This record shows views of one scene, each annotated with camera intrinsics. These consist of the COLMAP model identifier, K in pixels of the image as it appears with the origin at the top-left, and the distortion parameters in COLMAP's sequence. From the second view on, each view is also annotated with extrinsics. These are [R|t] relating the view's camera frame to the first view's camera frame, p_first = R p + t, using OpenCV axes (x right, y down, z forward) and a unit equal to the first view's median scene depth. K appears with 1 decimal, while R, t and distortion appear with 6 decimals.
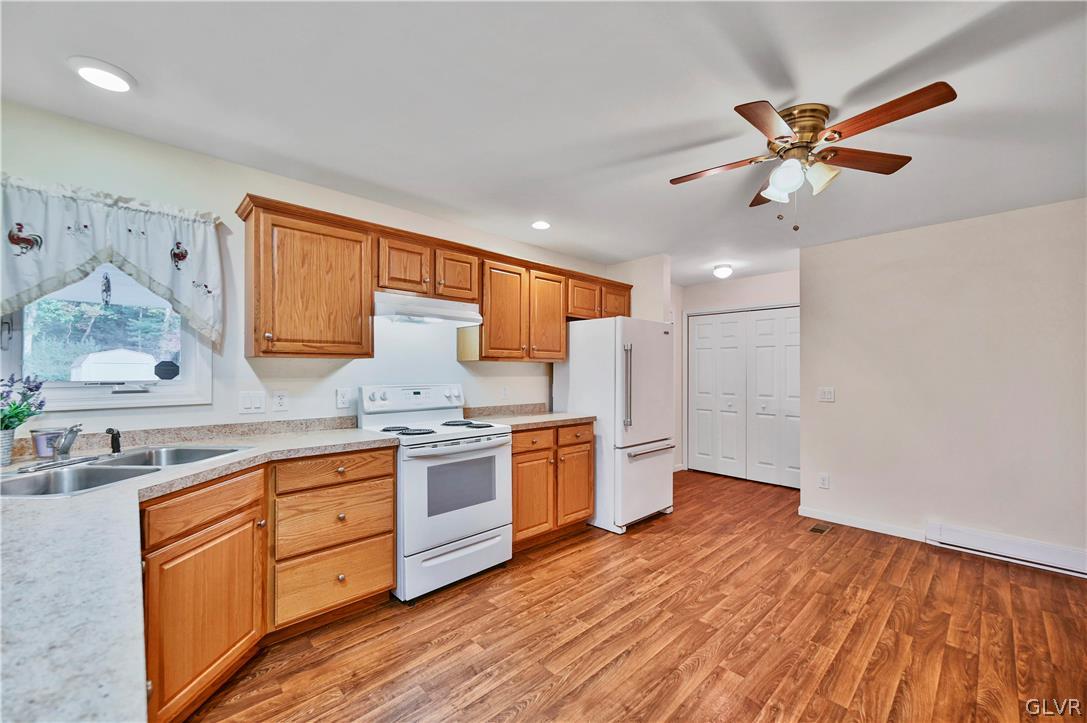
lens RADIAL K [[441.9, 0, 543.5], [0, 441.9, 361.5], [0, 0, 1]] dist [-0.001147, -0.000078]
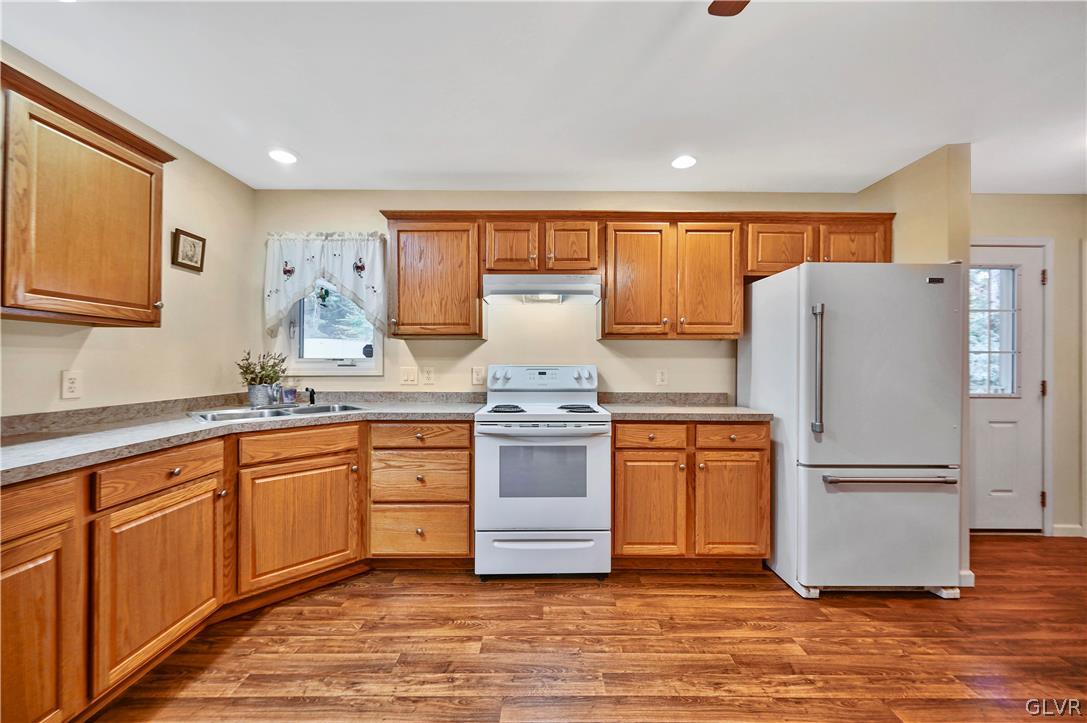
lens RADIAL K [[430.0, 0, 544.2], [0, 430.0, 358.2], [0, 0, 1]] dist [0.001014, 0.000033]
pose [[0.717711, -0.007367, -0.696302, 0.430228], [0.012252, 0.999923, 0.002050, 0.040219], [0.696233, -0.010003, 0.717746, 0.354041]]
